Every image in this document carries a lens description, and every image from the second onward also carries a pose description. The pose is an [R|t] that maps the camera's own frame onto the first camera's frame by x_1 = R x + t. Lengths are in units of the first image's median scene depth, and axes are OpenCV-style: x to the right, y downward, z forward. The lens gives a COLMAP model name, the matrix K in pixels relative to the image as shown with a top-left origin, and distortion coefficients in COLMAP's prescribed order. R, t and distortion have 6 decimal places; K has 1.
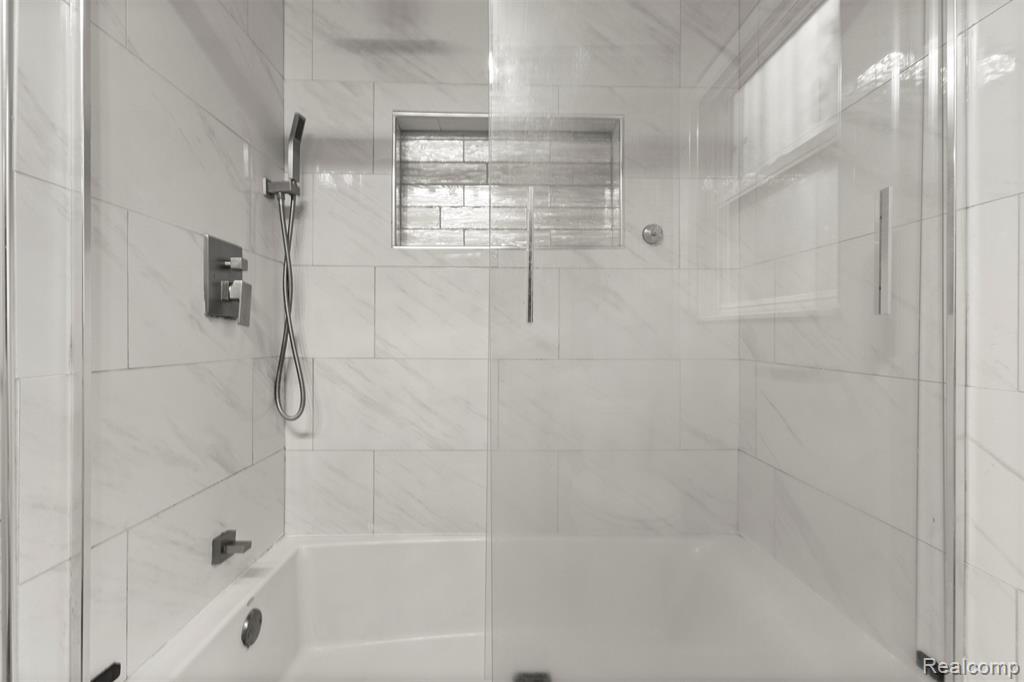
lens RADIAL K [[439.6, 0, 514.3], [0, 439.6, 336.6], [0, 0, 1]] dist [0.007517, -0.000730]
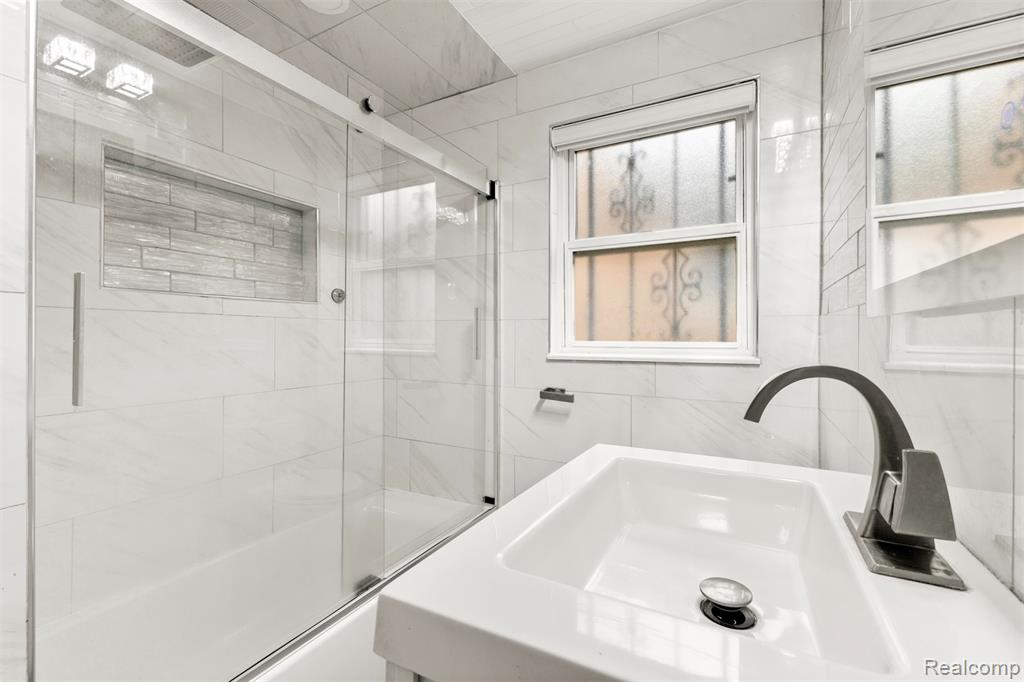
lens RADIAL K [[439.6, 0, 514.0], [0, 439.6, 336.3], [0, 0, 1]] dist [0.007517, -0.000730]
pose [[0.495571, 0.001213, 0.868567, -0.637811], [0.004862, 0.999979, -0.004170, -0.092794], [-0.868554, 0.006289, 0.495555, -0.195928]]
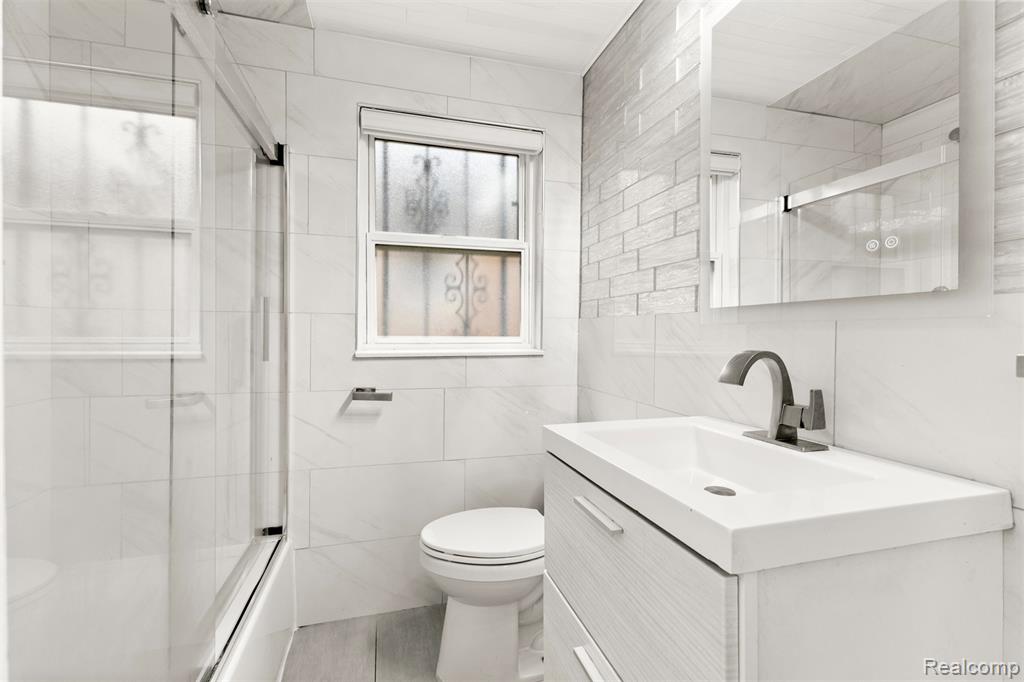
lens RADIAL K [[439.6, 0, 509.9], [0, 439.6, 336.8], [0, 0, 1]] dist [0.007517, -0.000730]
pose [[-0.241043, -0.014210, 0.970410, -0.726285], [0.002672, 0.999879, 0.015305, -0.103276], [-0.970511, 0.006282, -0.240976, 0.239801]]
